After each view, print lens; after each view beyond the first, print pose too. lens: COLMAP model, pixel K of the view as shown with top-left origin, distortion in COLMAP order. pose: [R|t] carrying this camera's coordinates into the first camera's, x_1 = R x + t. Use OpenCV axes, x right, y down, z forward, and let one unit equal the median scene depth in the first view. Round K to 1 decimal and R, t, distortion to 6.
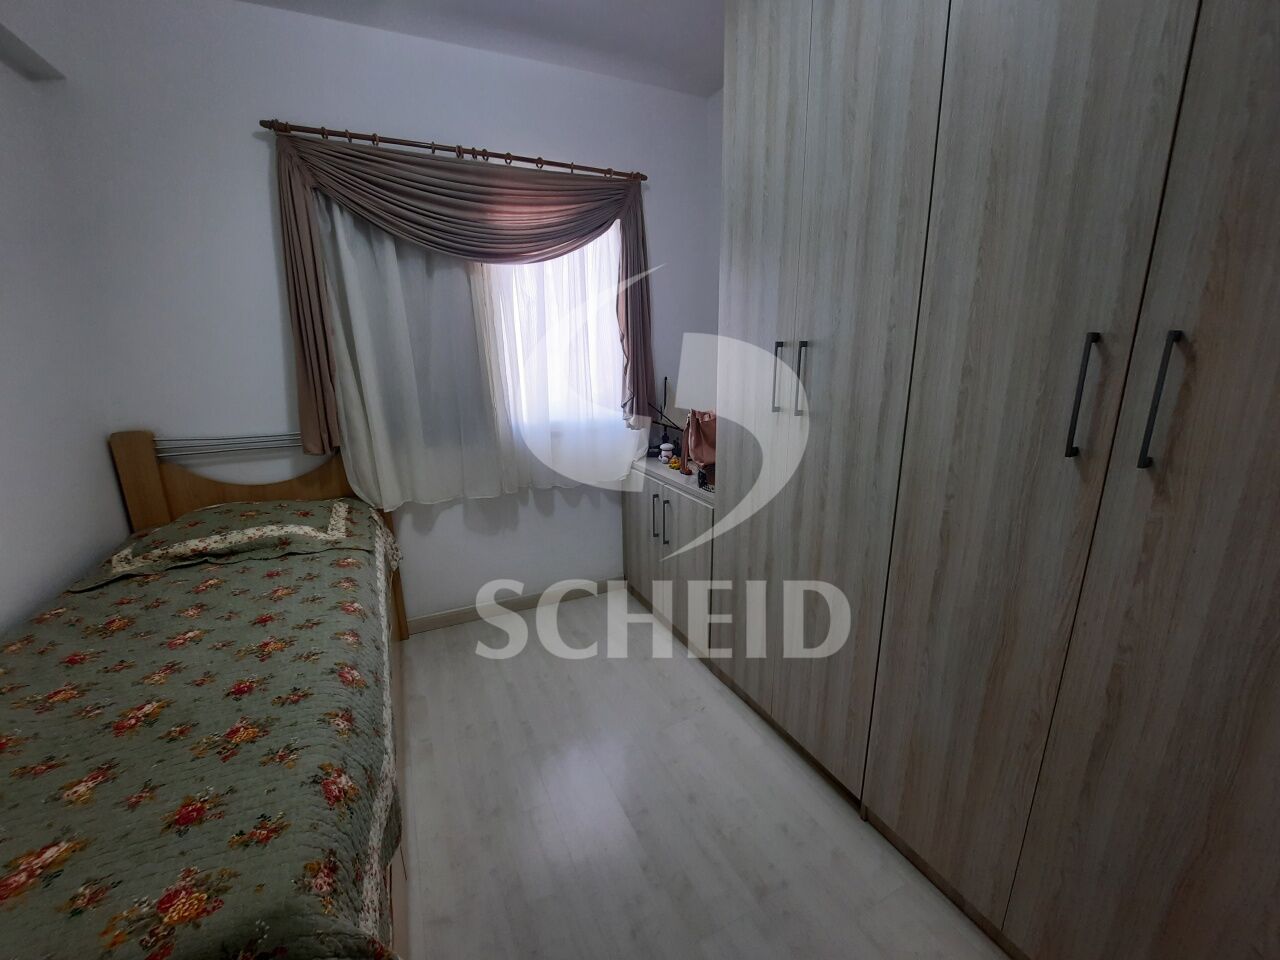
lens RADIAL K [[508.1, 0, 637.5], [0, 508.1, 452.7], [0, 0, 1]] dist [-0.016700, 0.000653]
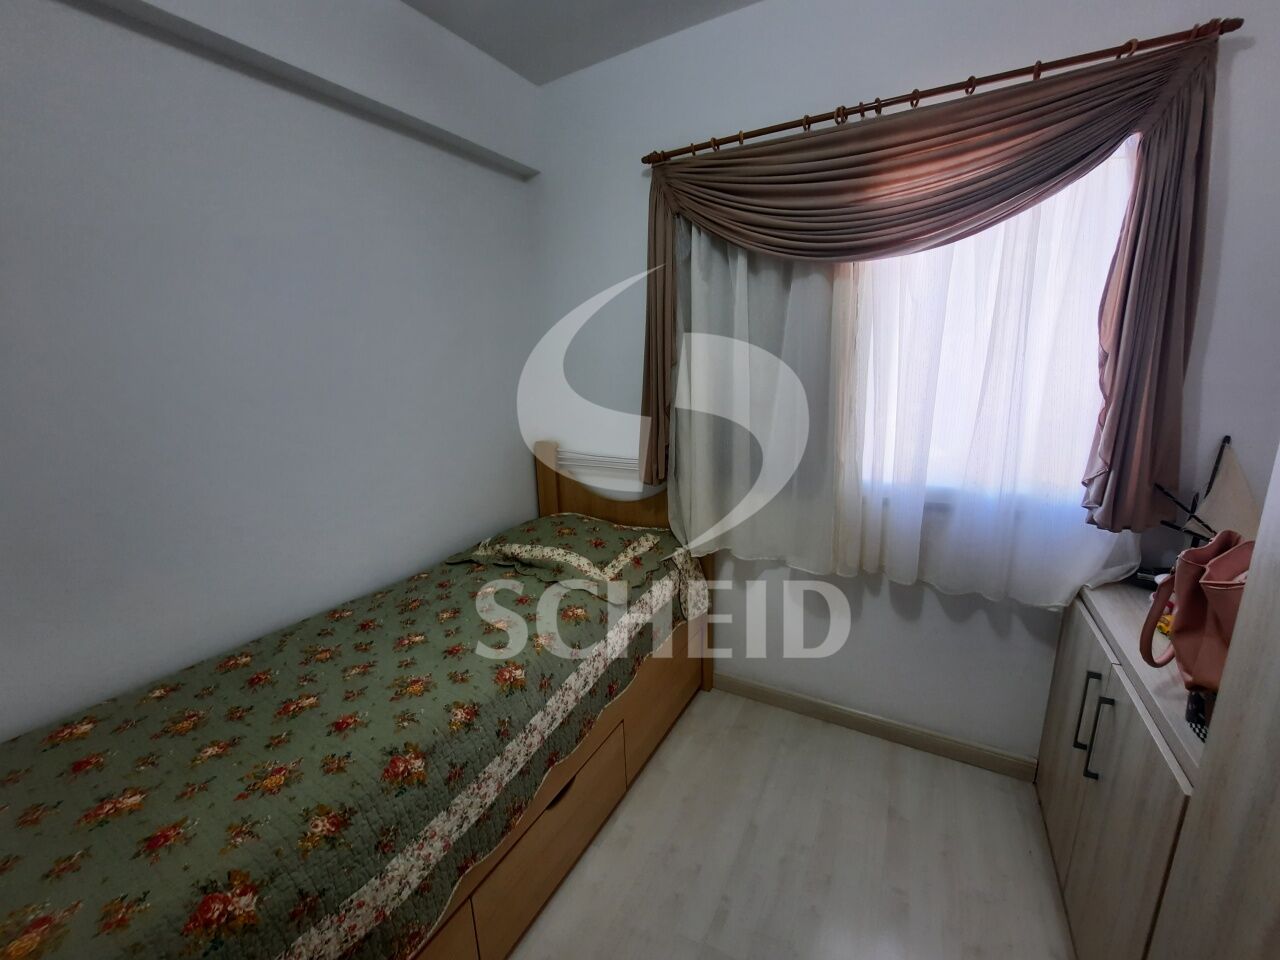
lens RADIAL K [[508.1, 0, 638.5], [0, 508.1, 466.8], [0, 0, 1]] dist [-0.016700, 0.000653]
pose [[0.576164, 0.160676, -0.801385, 0.164732], [-0.140263, 0.985379, 0.096723, -0.123277], [0.805209, 0.056676, 0.590276, 0.375277]]
